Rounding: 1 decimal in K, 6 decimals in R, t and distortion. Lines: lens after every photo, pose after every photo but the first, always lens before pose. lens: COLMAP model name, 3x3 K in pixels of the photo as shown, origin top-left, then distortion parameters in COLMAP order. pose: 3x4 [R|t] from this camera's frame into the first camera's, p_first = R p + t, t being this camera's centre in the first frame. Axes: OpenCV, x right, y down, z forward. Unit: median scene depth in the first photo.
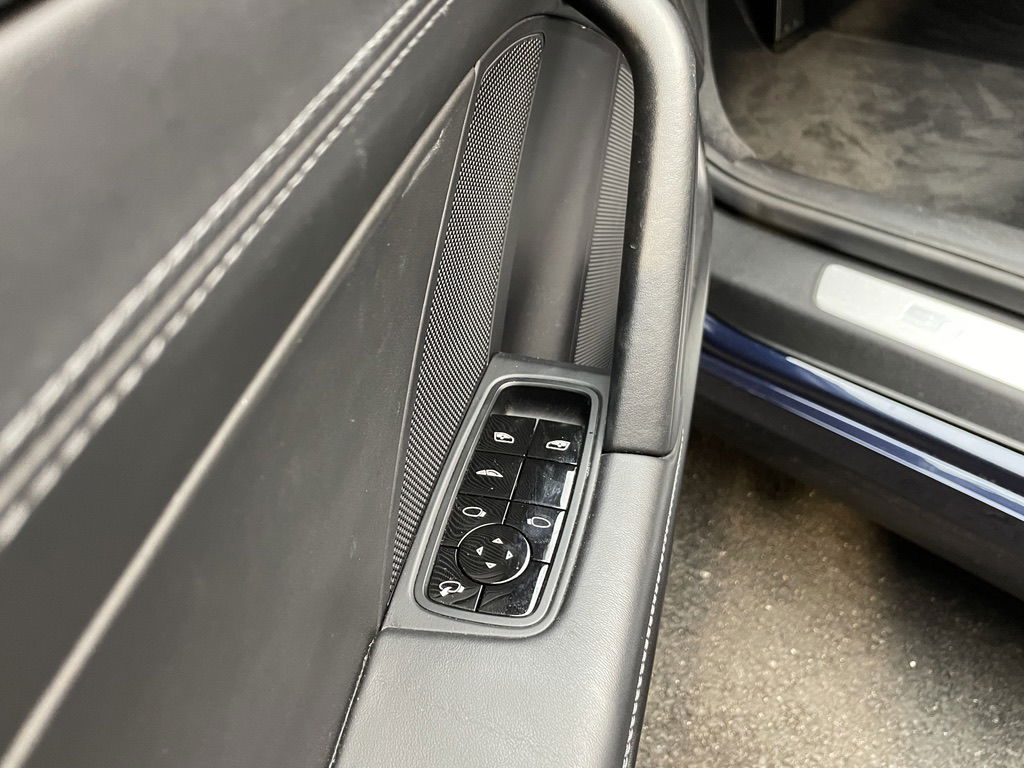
lens RADIAL K [[887.3, 0, 508.9], [0, 887.3, 387.8], [0, 0, 1]] dist [0.054694, -0.048110]
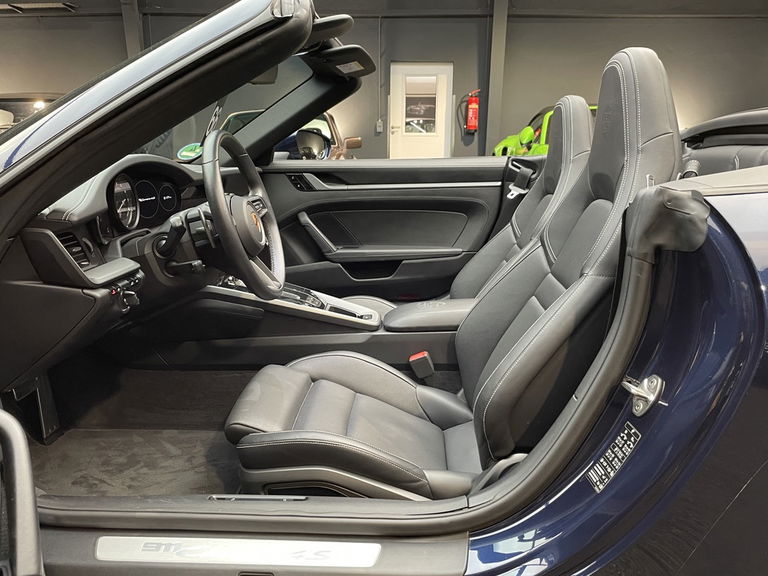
lens RADIAL K [[665.5, 0, 382.9], [0, 665.5, 291.3], [0, 0, 1]] dist [0.054694, -0.048110]
pose [[0.728542, -0.027701, 0.684441, -0.117788], [0.394156, 0.834149, -0.385793, 0.147161], [-0.560239, 0.550843, 0.618631, -0.358077]]
